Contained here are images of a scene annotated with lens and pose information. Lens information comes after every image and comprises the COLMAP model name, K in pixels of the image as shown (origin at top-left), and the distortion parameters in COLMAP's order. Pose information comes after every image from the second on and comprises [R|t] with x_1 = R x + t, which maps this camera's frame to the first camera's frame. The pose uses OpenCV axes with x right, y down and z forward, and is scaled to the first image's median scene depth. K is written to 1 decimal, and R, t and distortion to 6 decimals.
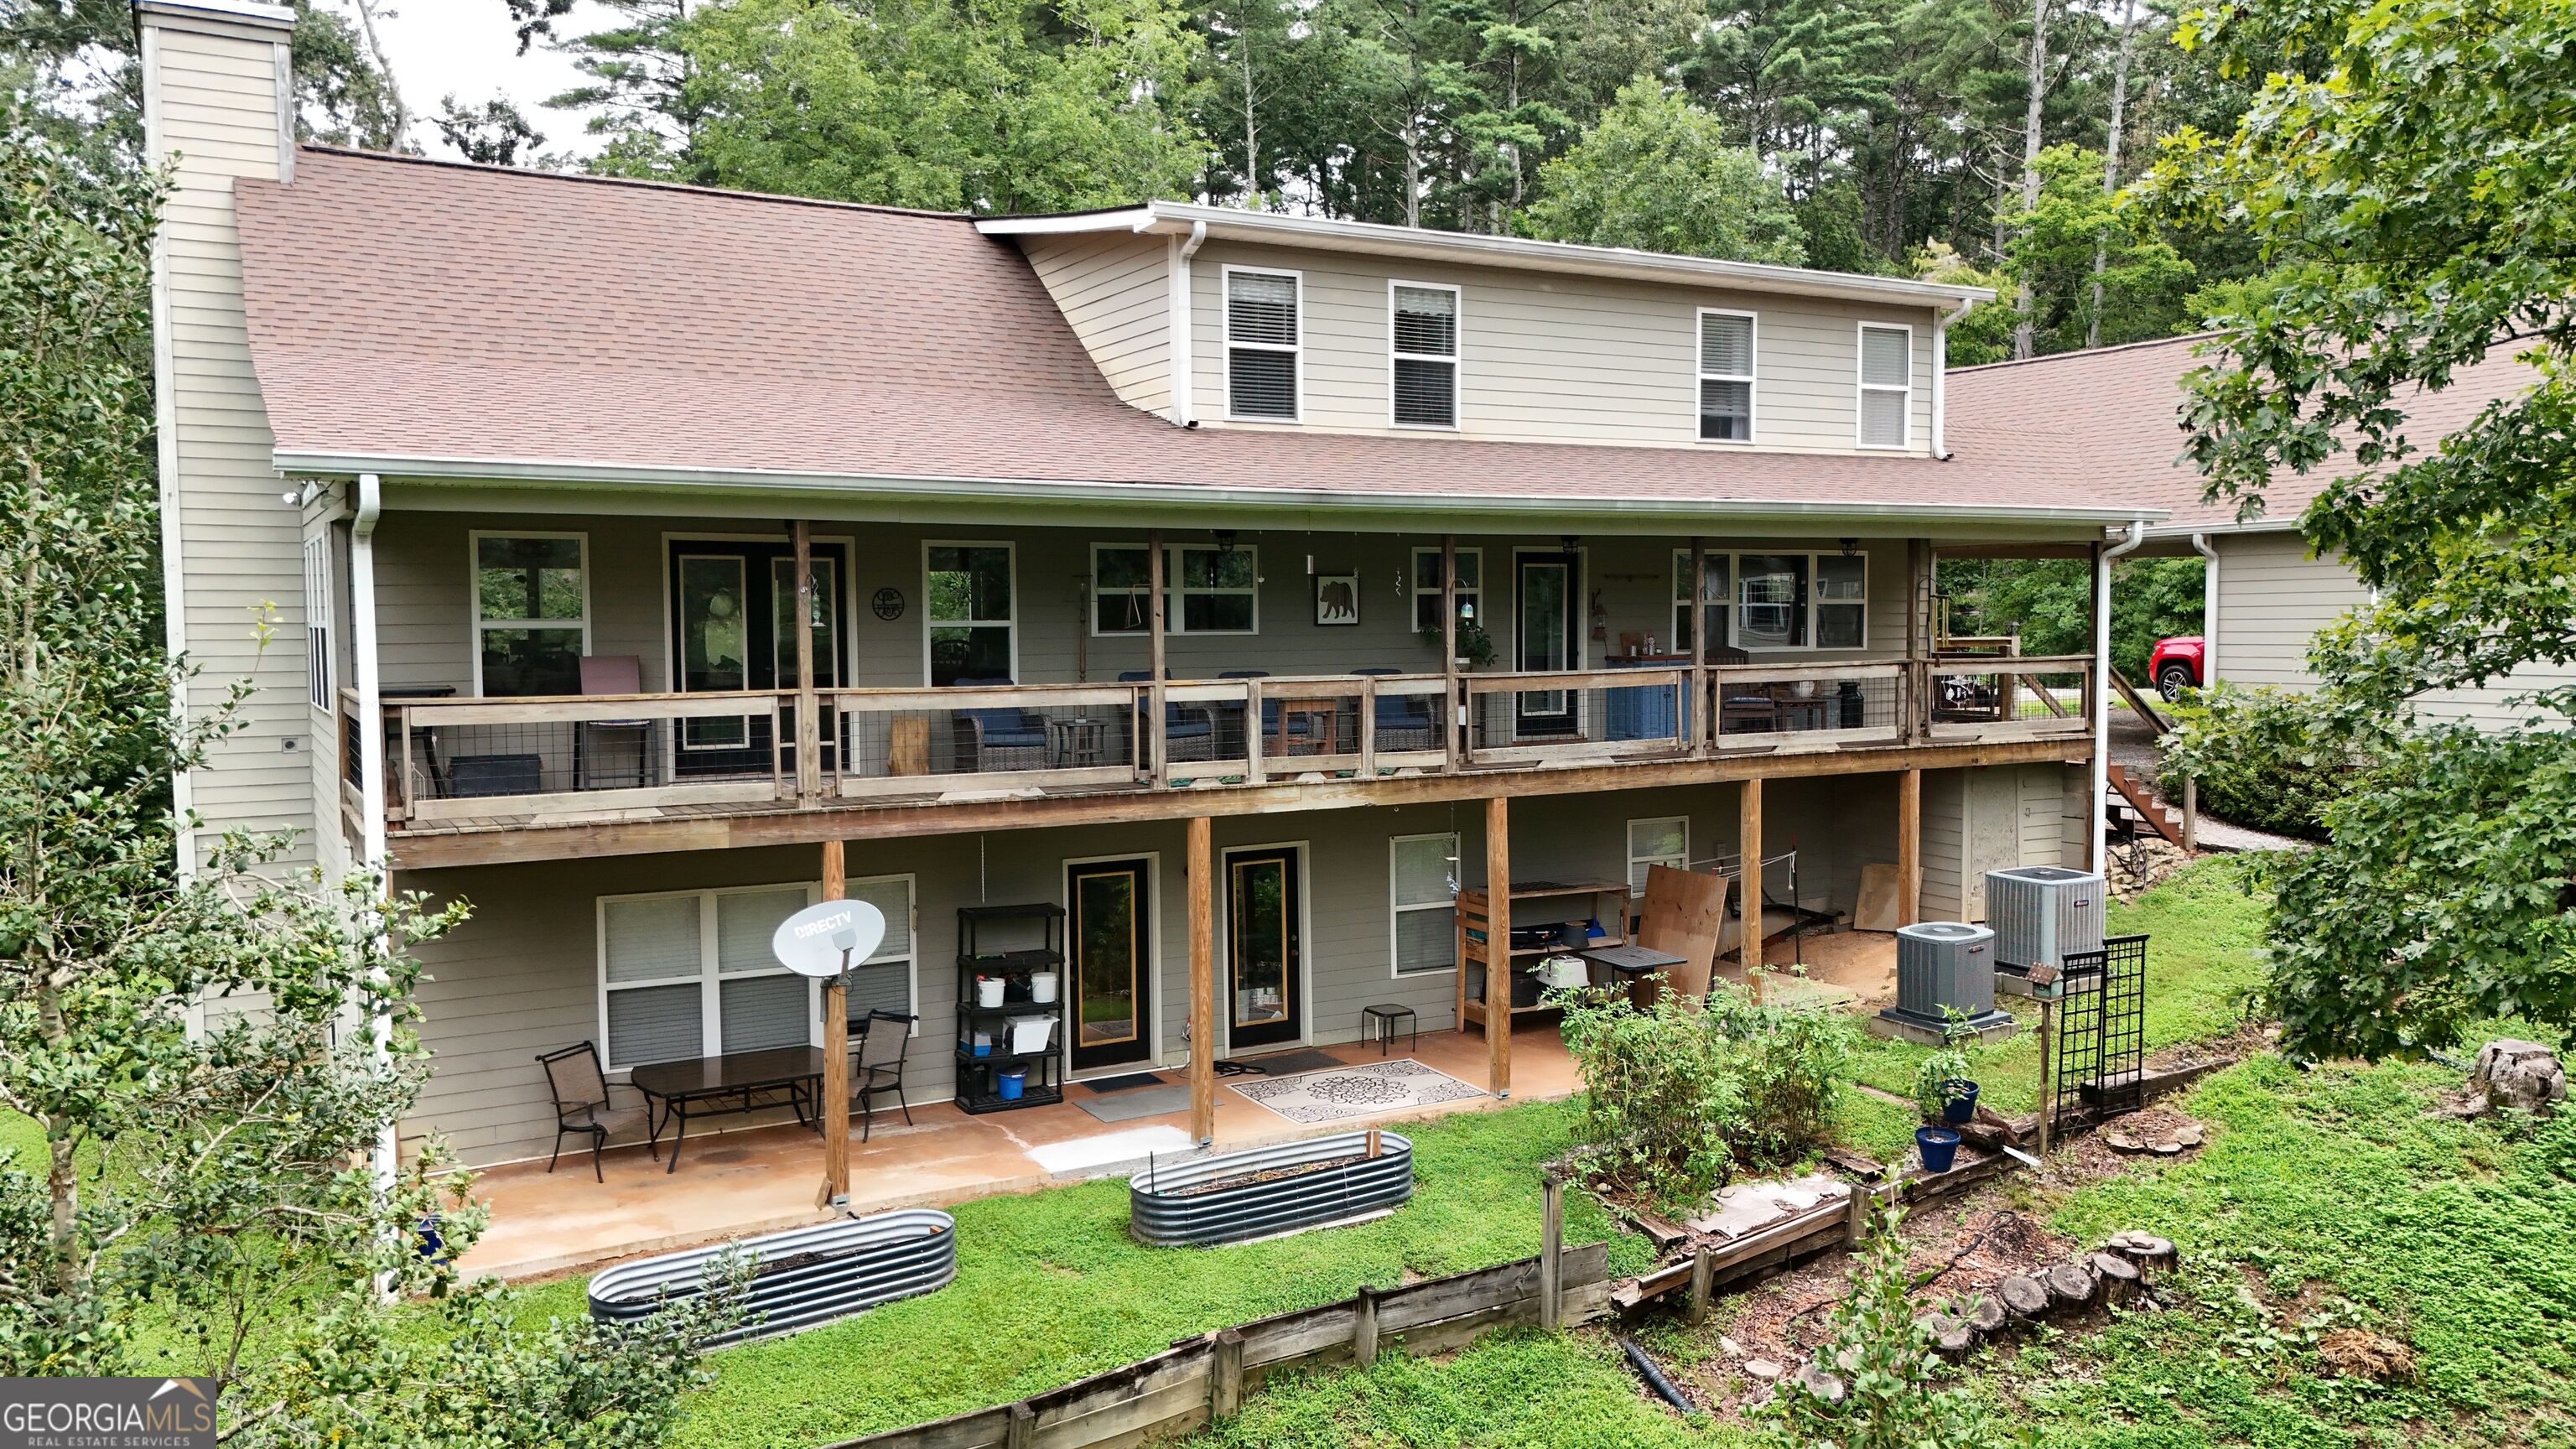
lens RADIAL K [[1895.5, 0, 1290.6], [0, 1895.5, 723.1], [0, 0, 1]] dist [0.069769, -0.066633]
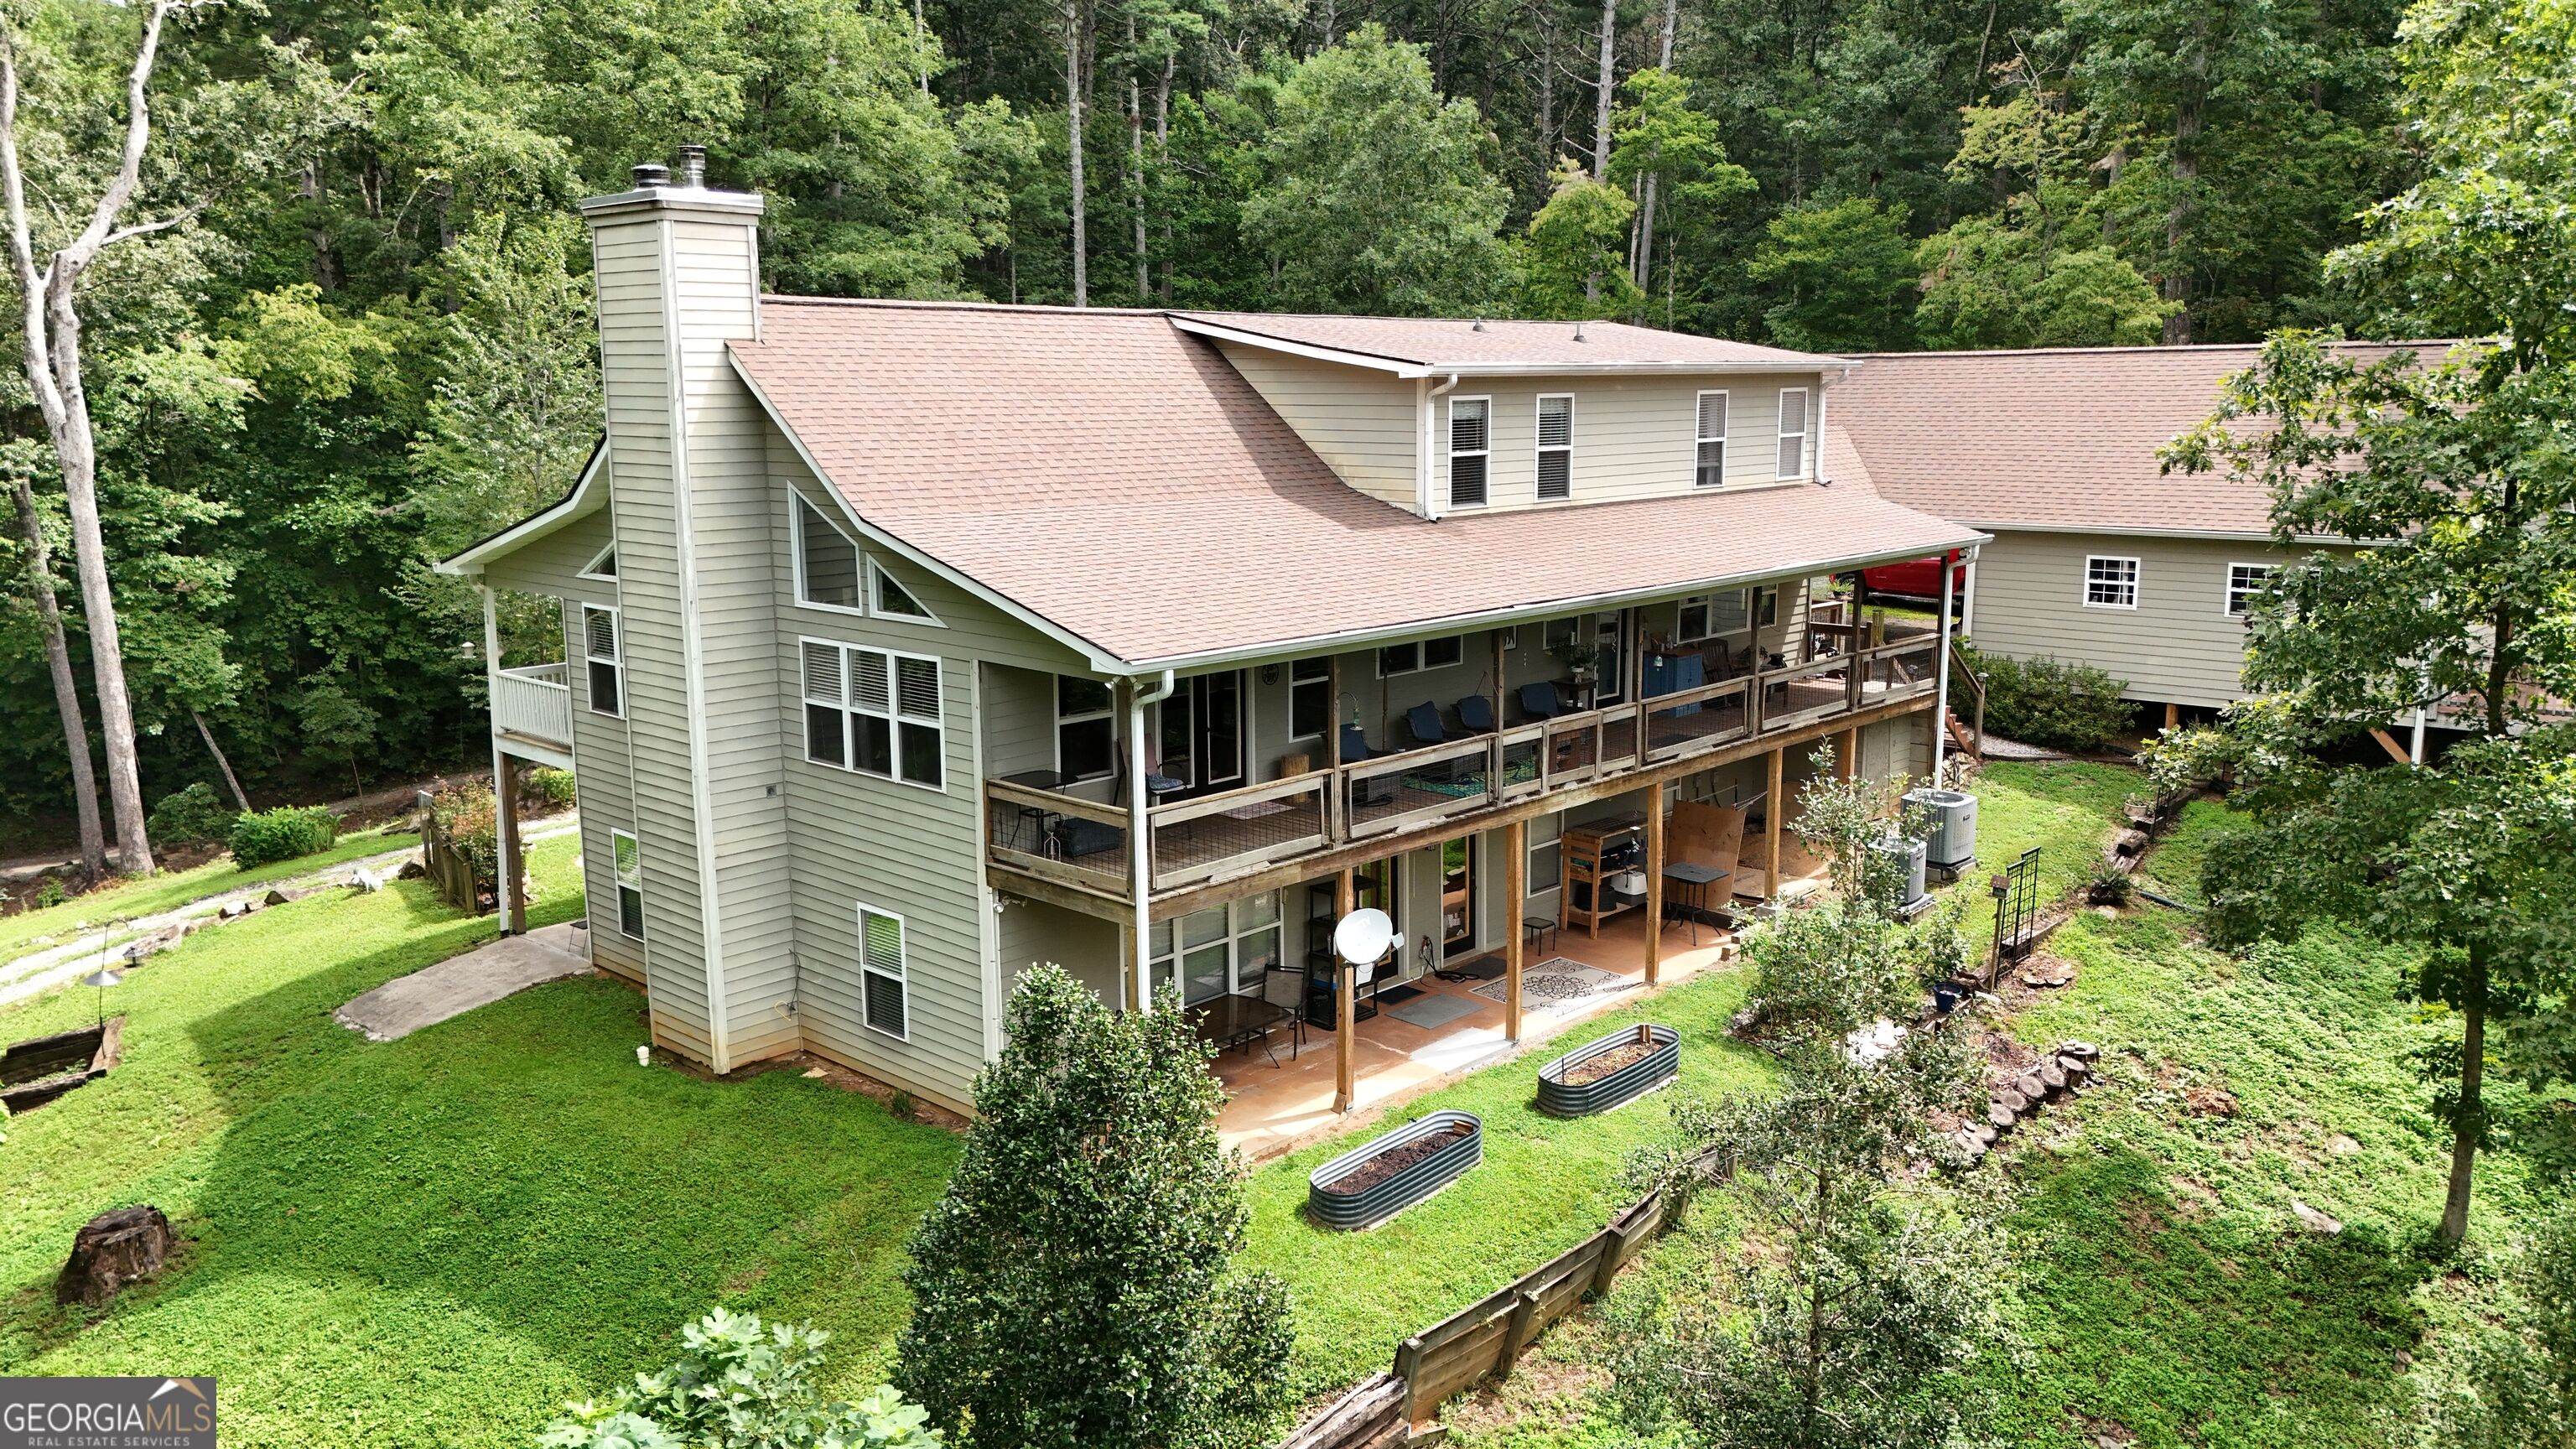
lens RADIAL K [[1892.7, 0, 1289.6], [0, 1892.7, 721.0], [0, 0, 1]] dist [0.072679, -0.069133]
pose [[0.957208, -0.049223, 0.285183, -0.608032], [0.015076, 0.992573, 0.120715, -0.198668], [-0.289006, -0.111250, 0.950841, -0.308154]]
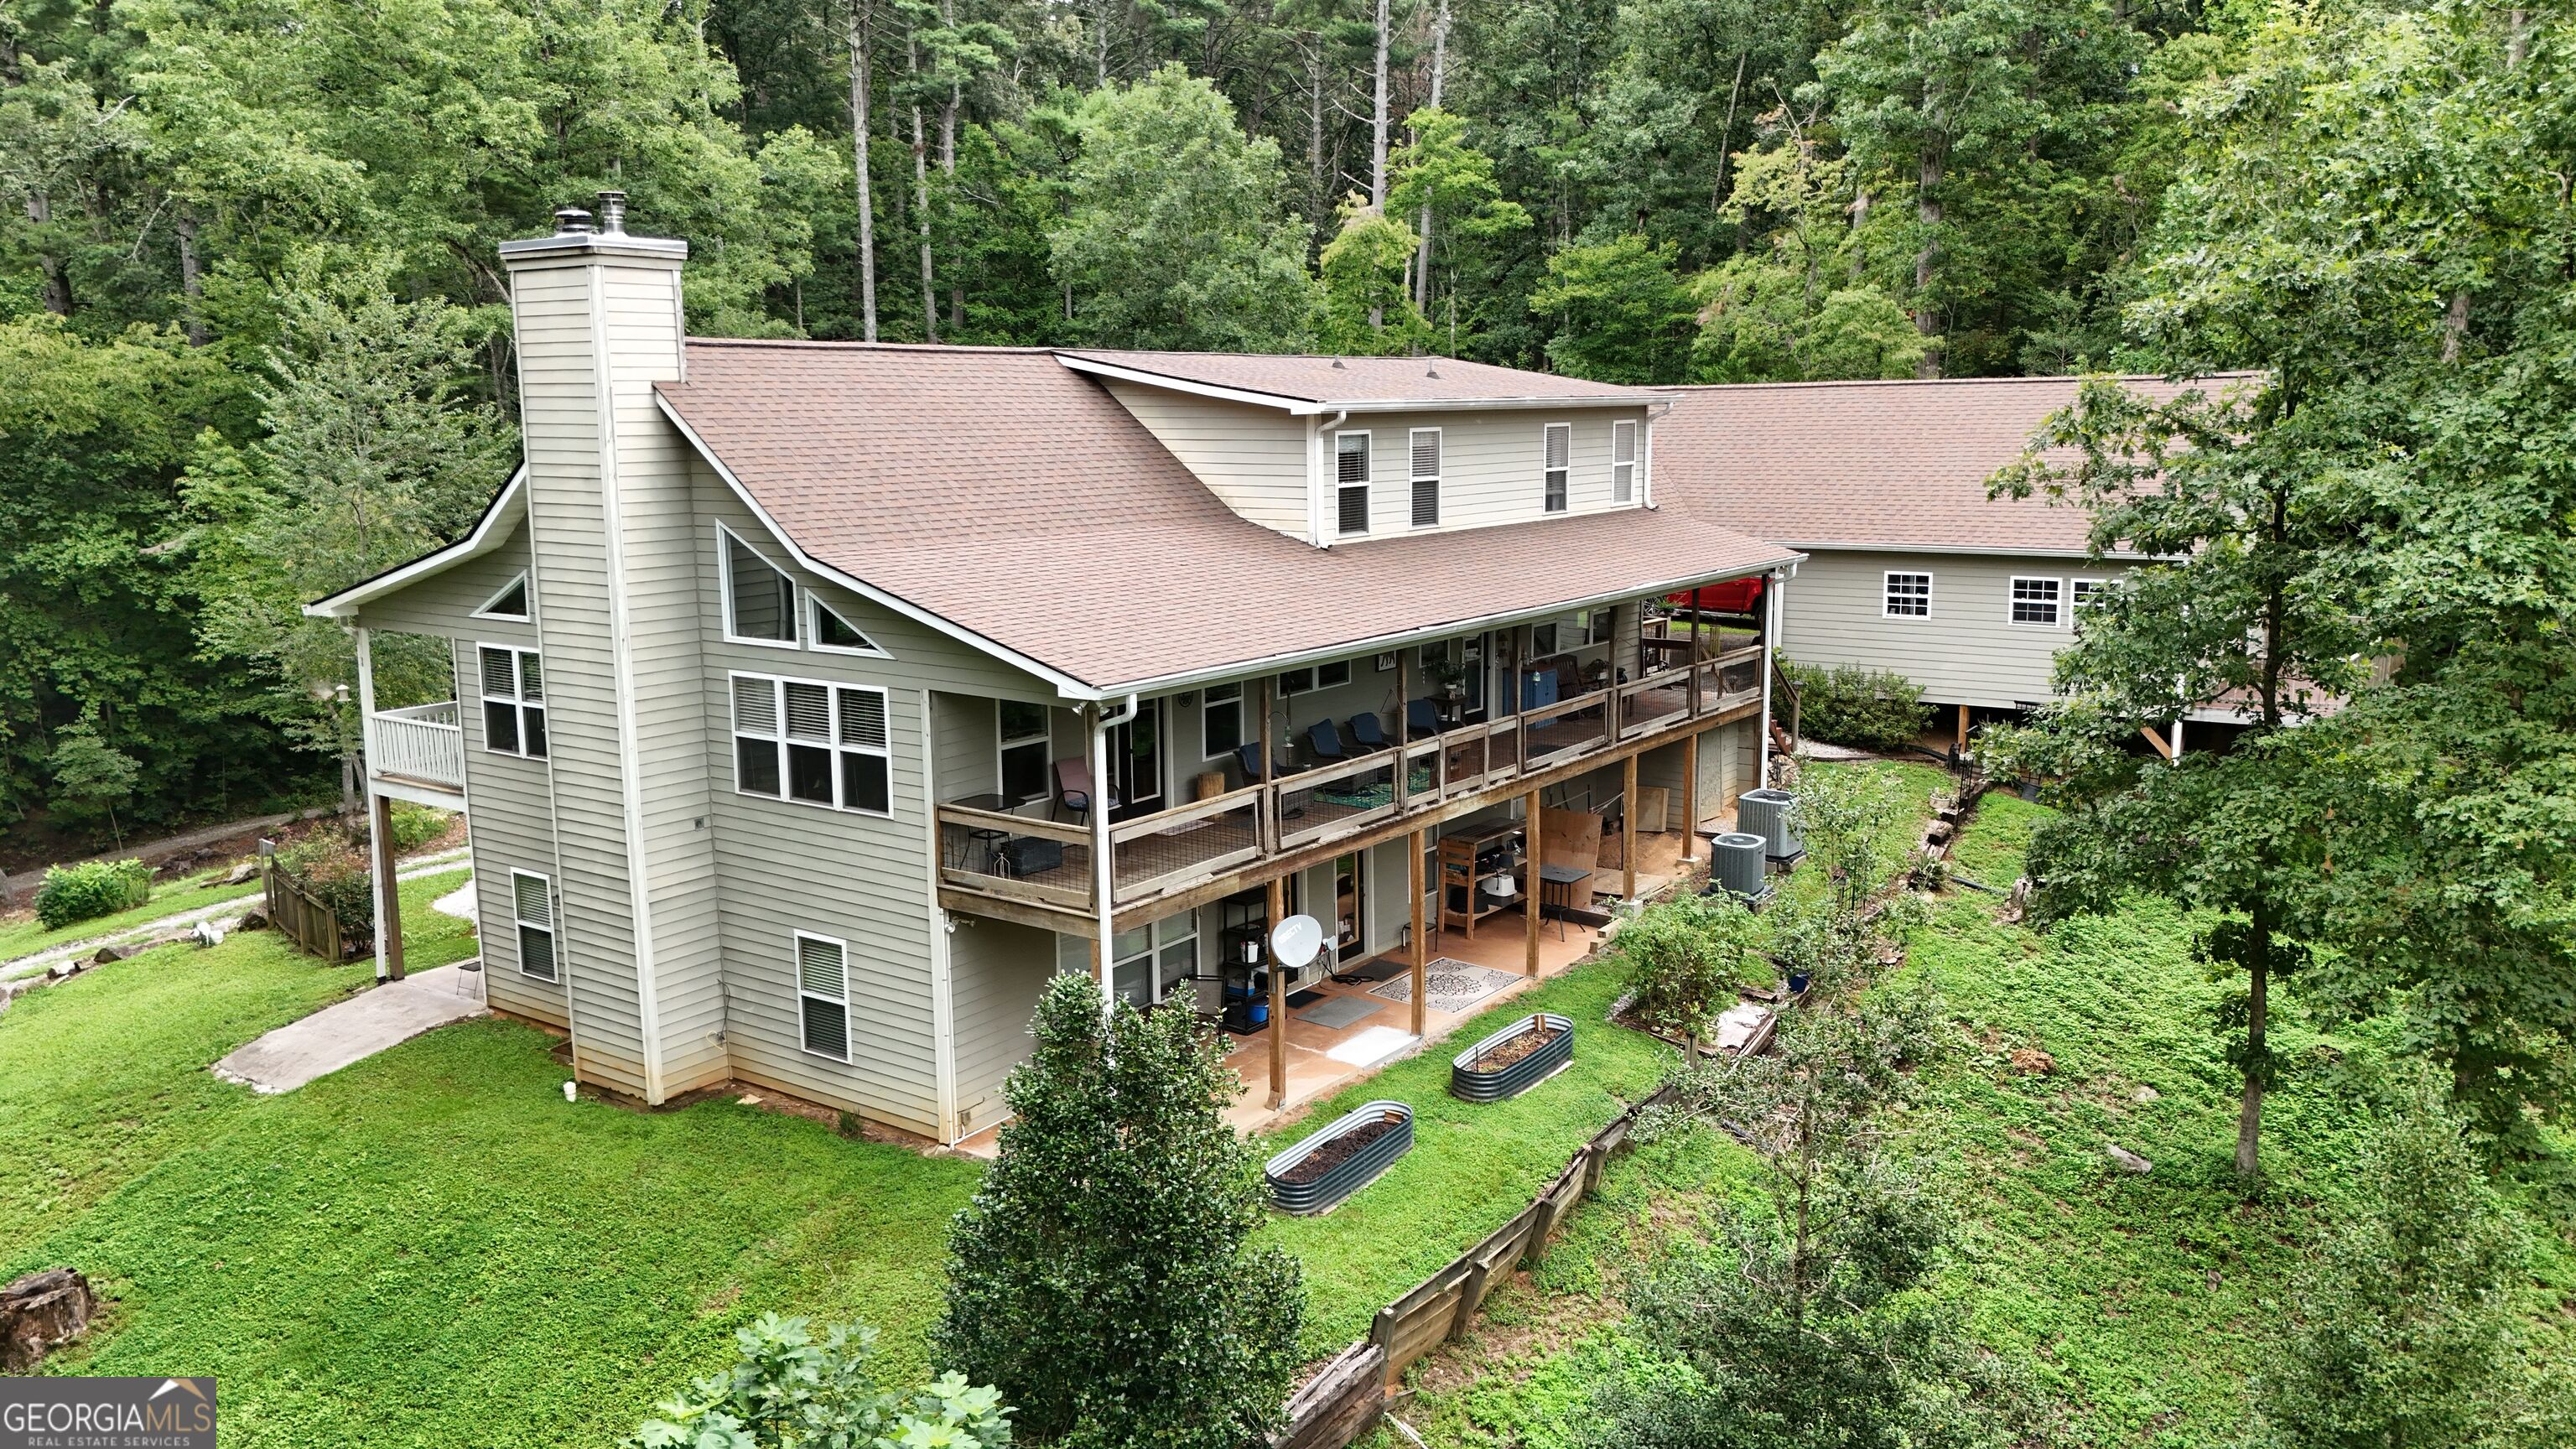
lens RADIAL K [[1895.5, 0, 1290.6], [0, 1895.5, 723.1], [0, 0, 1]] dist [0.069769, -0.066633]
pose [[0.911038, -0.070287, 0.406288, -0.745890], [0.026429, 0.993292, 0.112575, -0.207570], [-0.411475, -0.091823, 0.906784, -0.338916]]
